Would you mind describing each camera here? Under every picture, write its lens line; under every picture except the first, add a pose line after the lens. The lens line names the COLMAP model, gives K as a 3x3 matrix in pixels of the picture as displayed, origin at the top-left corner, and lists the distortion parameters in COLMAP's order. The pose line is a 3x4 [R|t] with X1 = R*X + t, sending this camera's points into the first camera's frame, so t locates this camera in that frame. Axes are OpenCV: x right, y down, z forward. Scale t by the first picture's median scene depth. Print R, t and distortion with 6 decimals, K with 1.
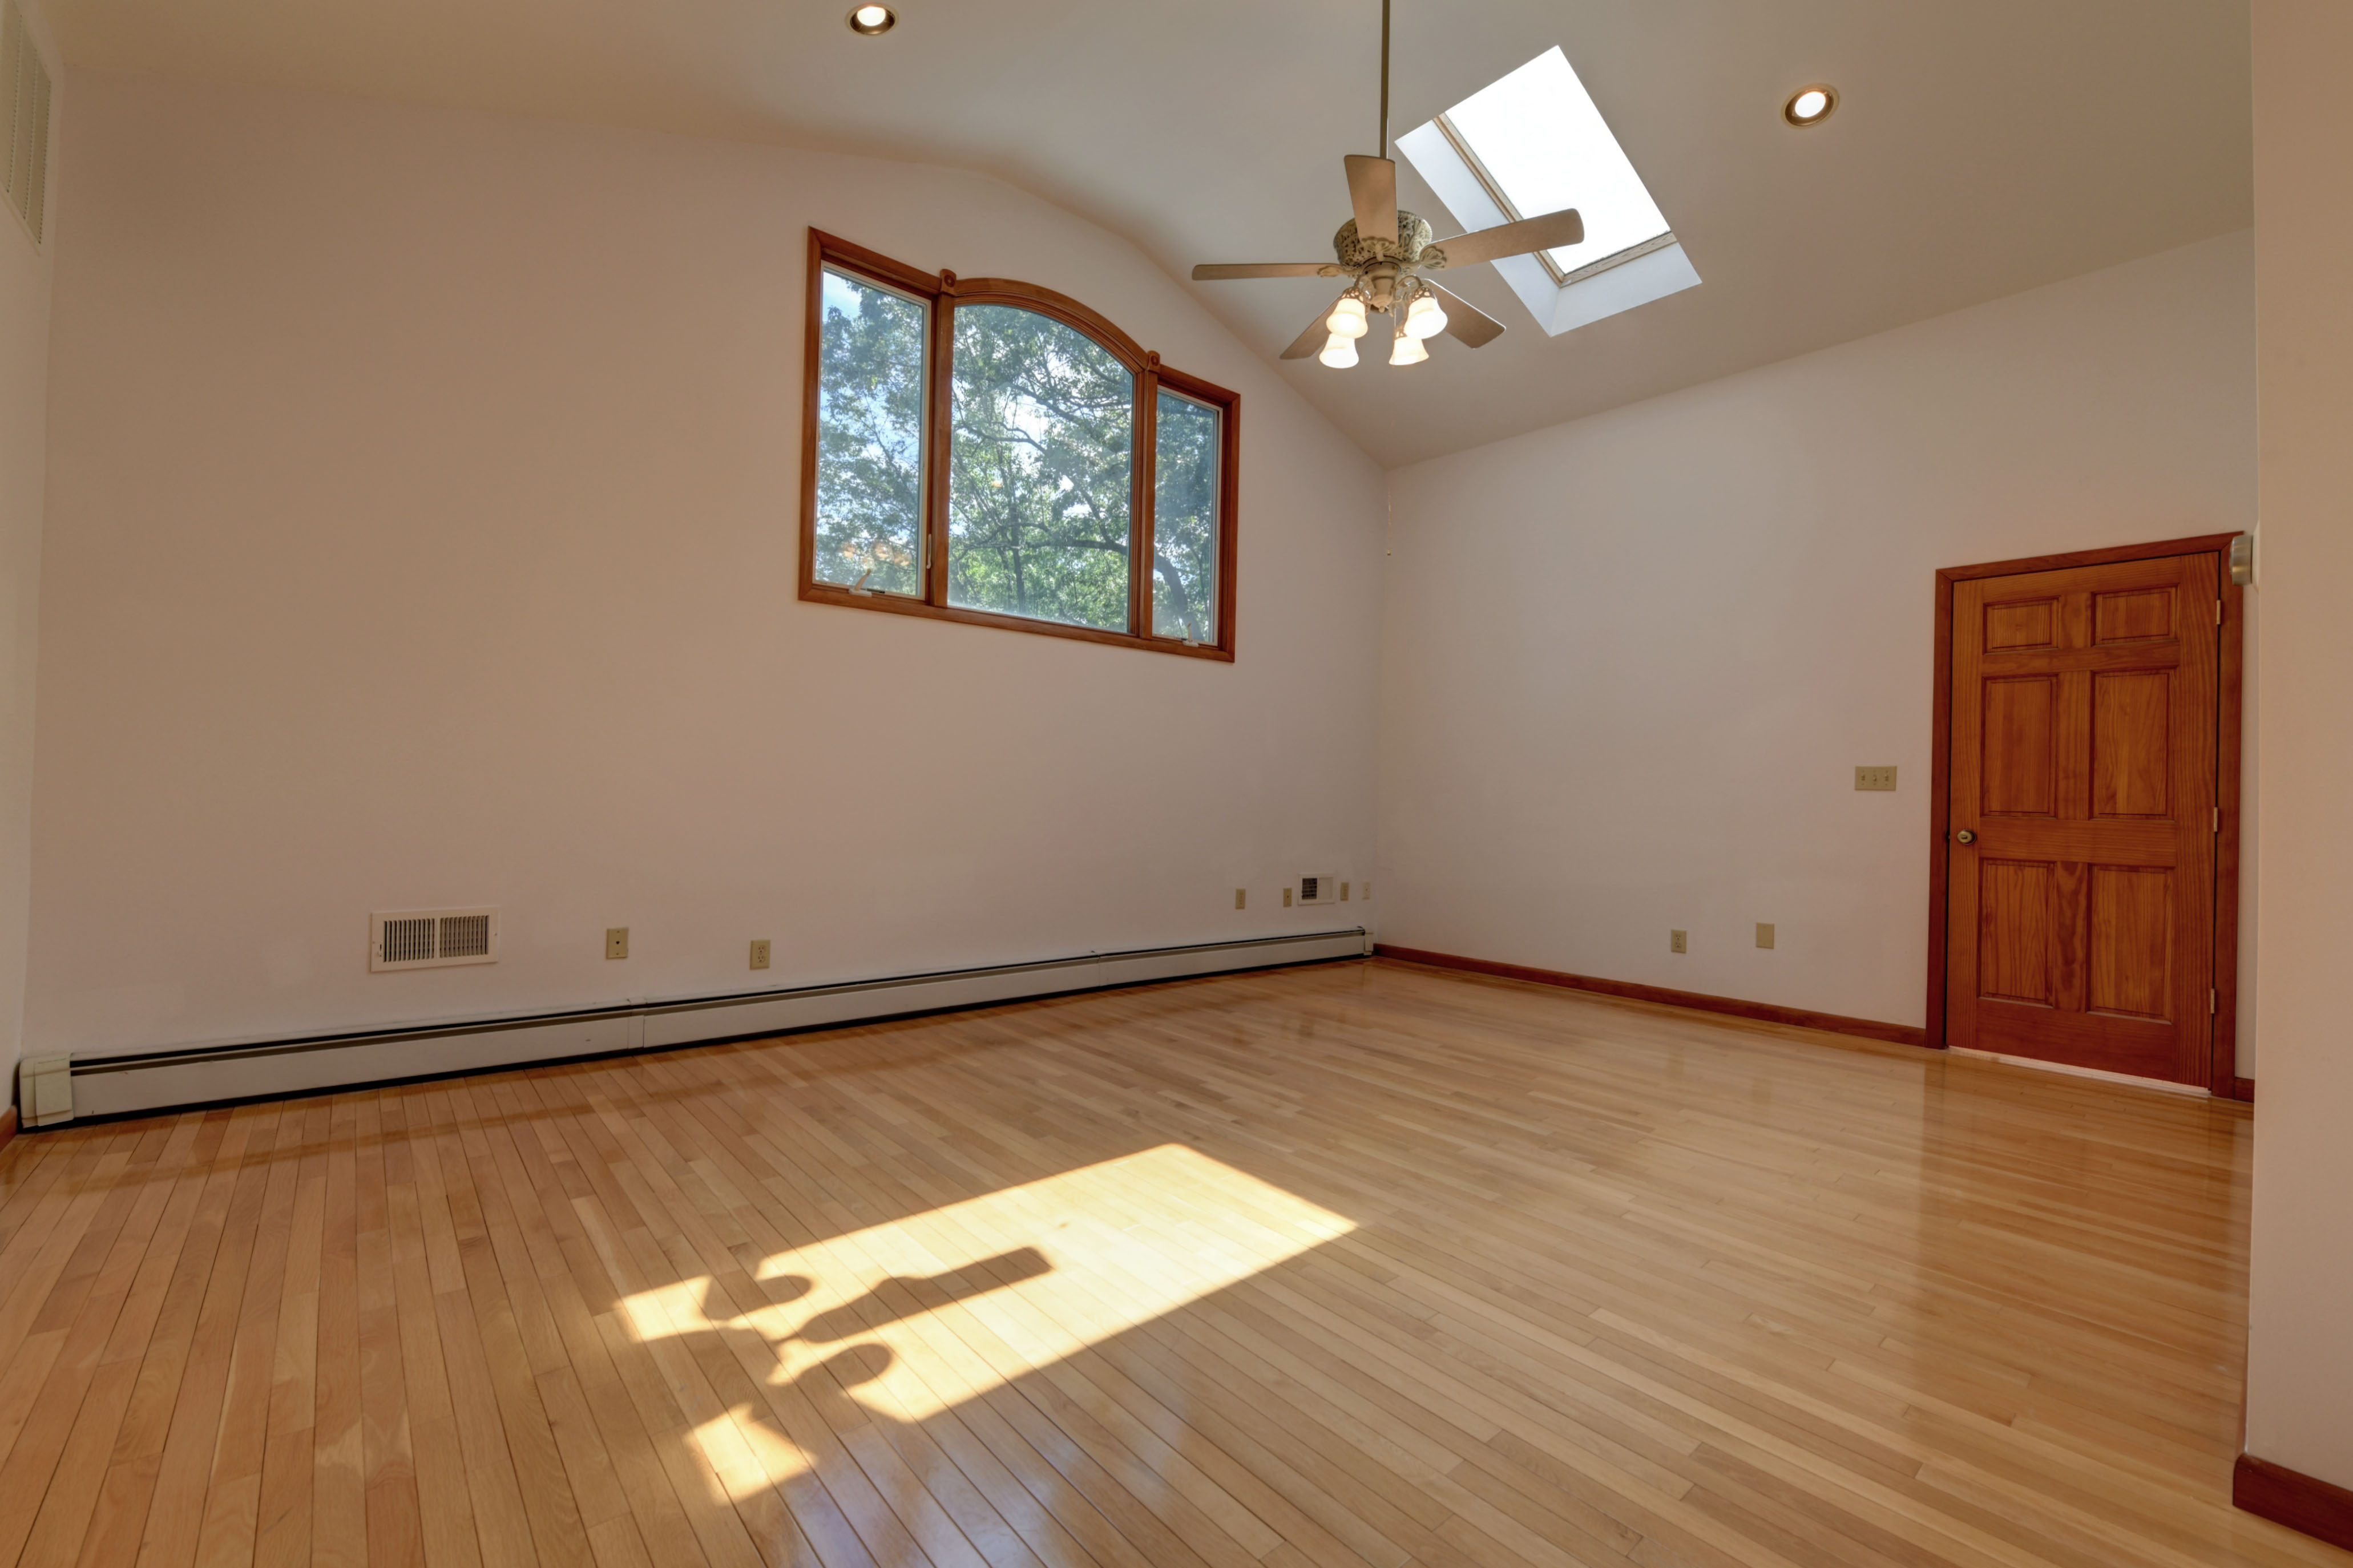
lens RADIAL K [[960.2, 0, 1180.3], [0, 960.2, 796.0], [0, 0, 1]] dist [-0.002325, -0.000479]
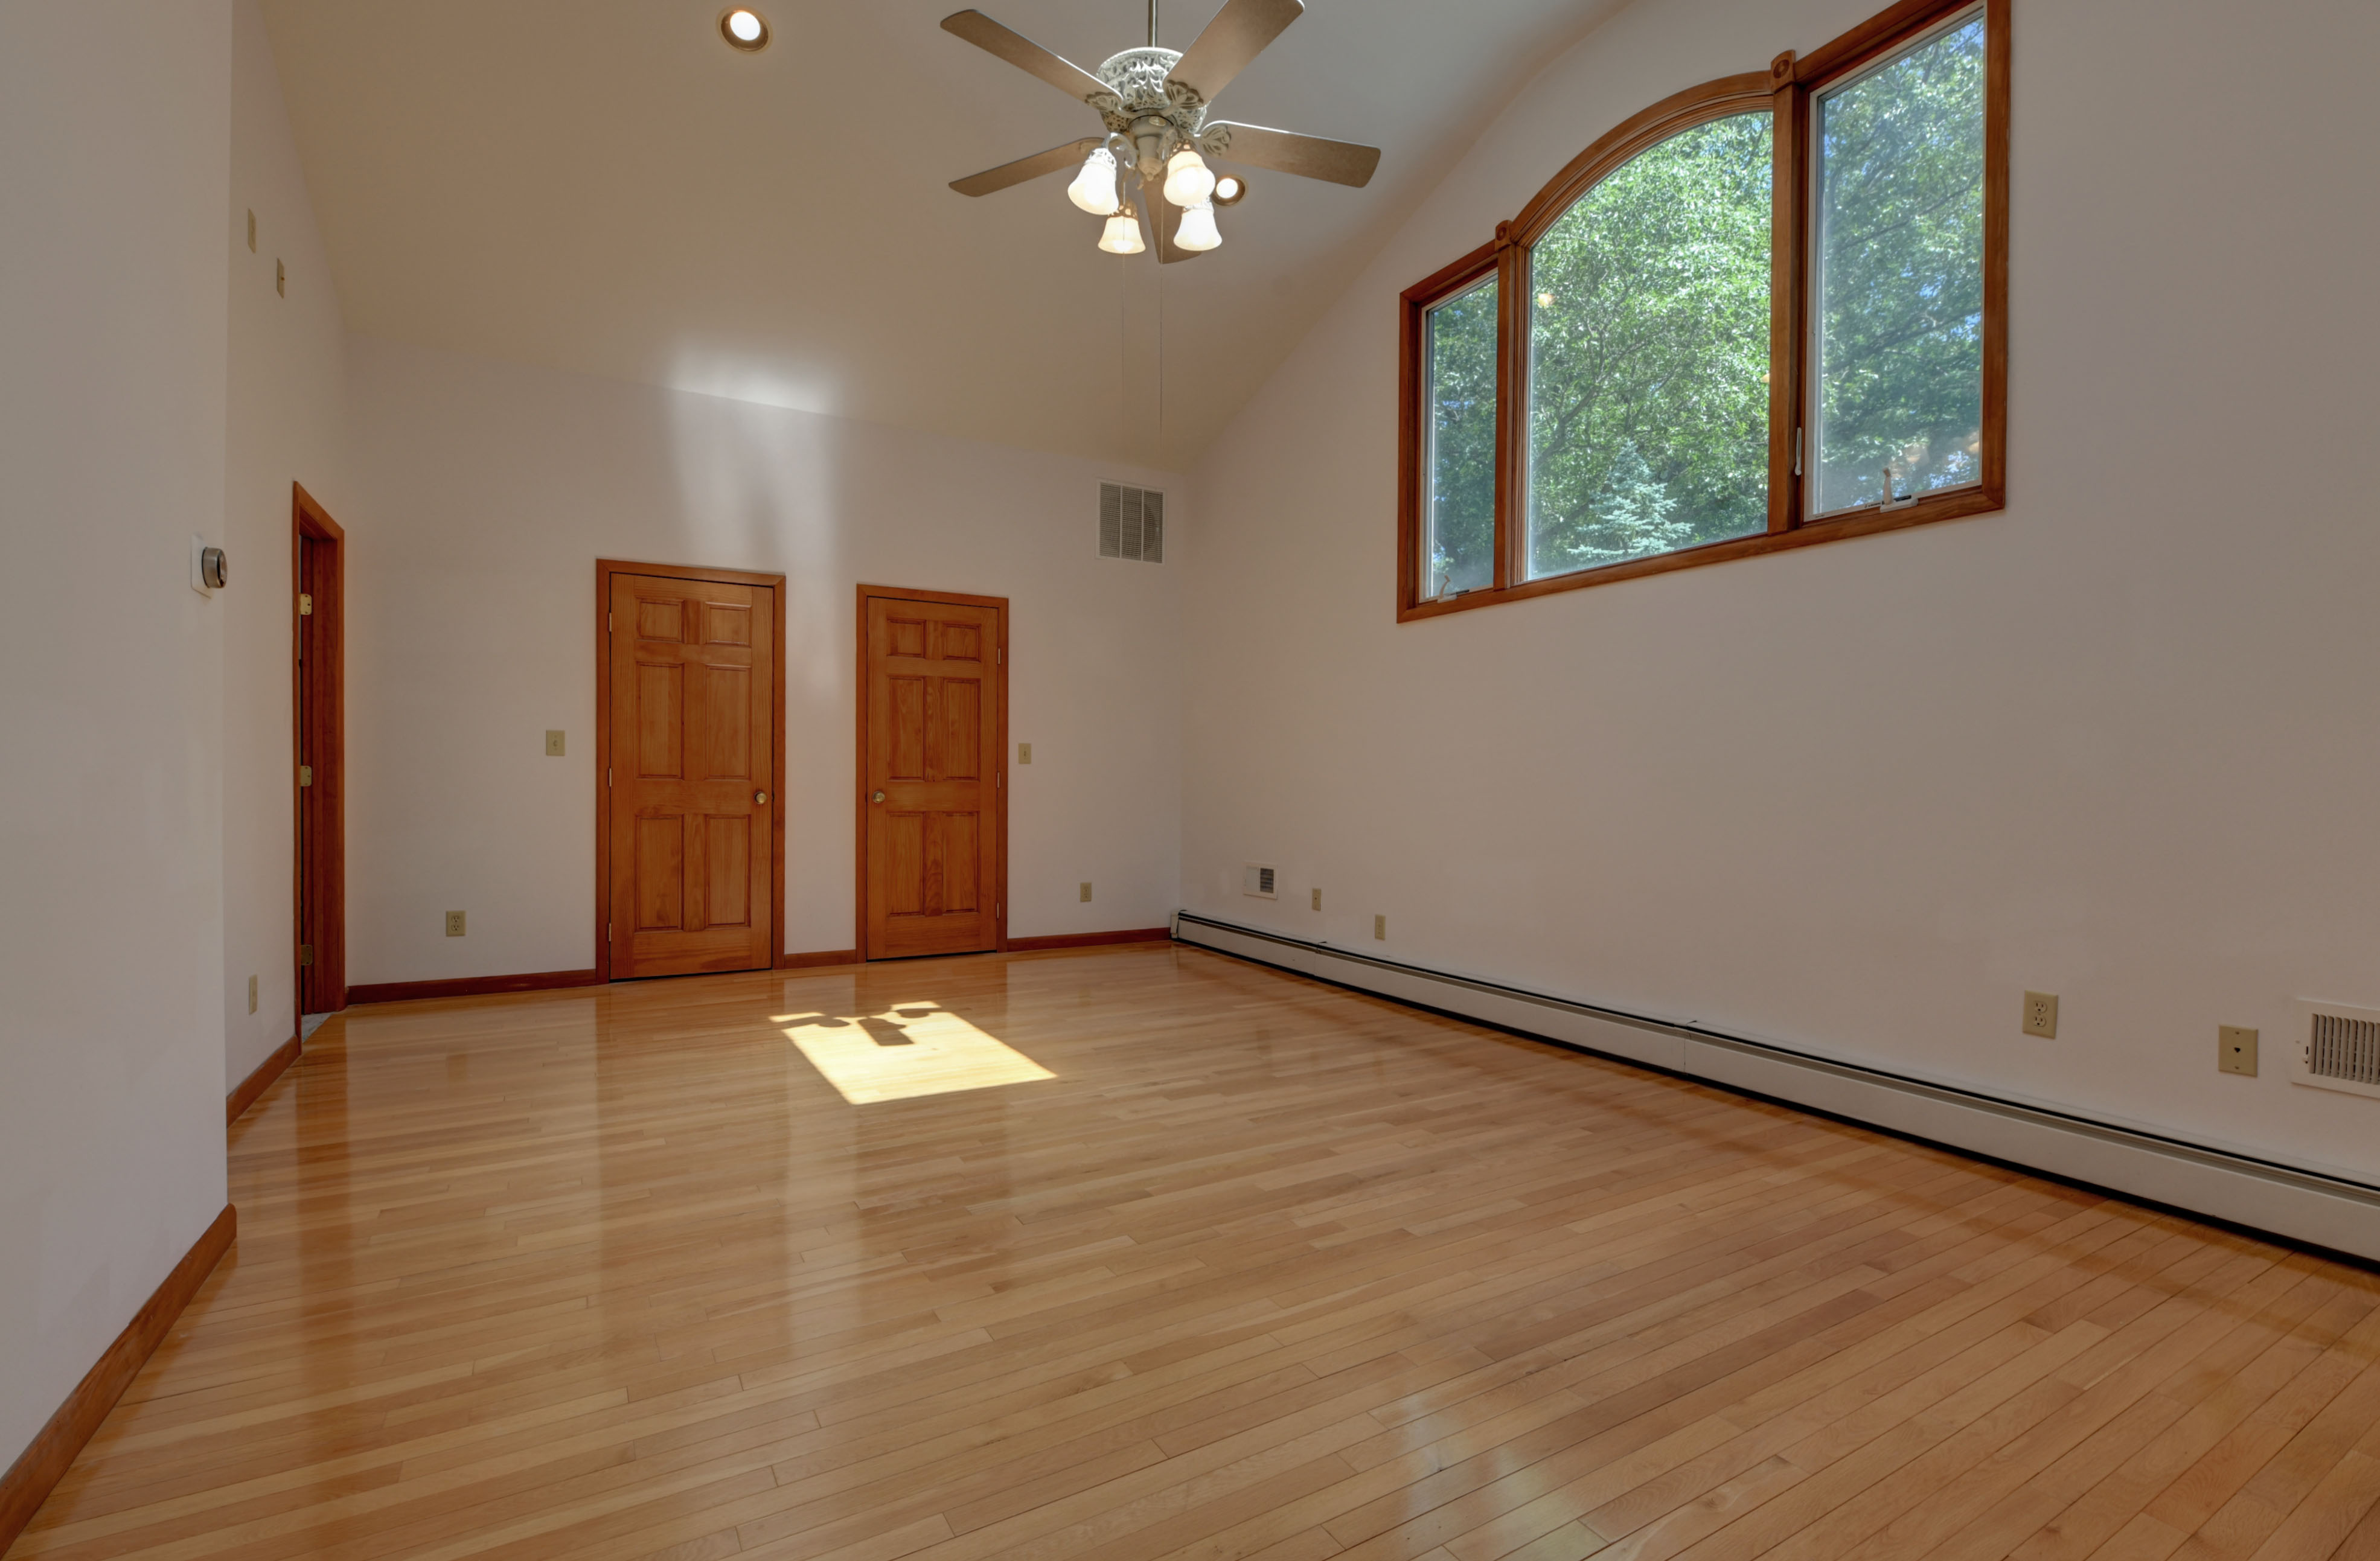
lens RADIAL K [[1043.6, 0, 1181.2], [0, 1043.6, 789.5], [0, 0, 1]] dist [0.001502, 0.000166]
pose [[-0.173103, -0.020423, -0.984692, 0.982235], [-0.011375, 0.999760, -0.018735, 0.024070], [0.984838, 0.007957, -0.173294, 1.084428]]
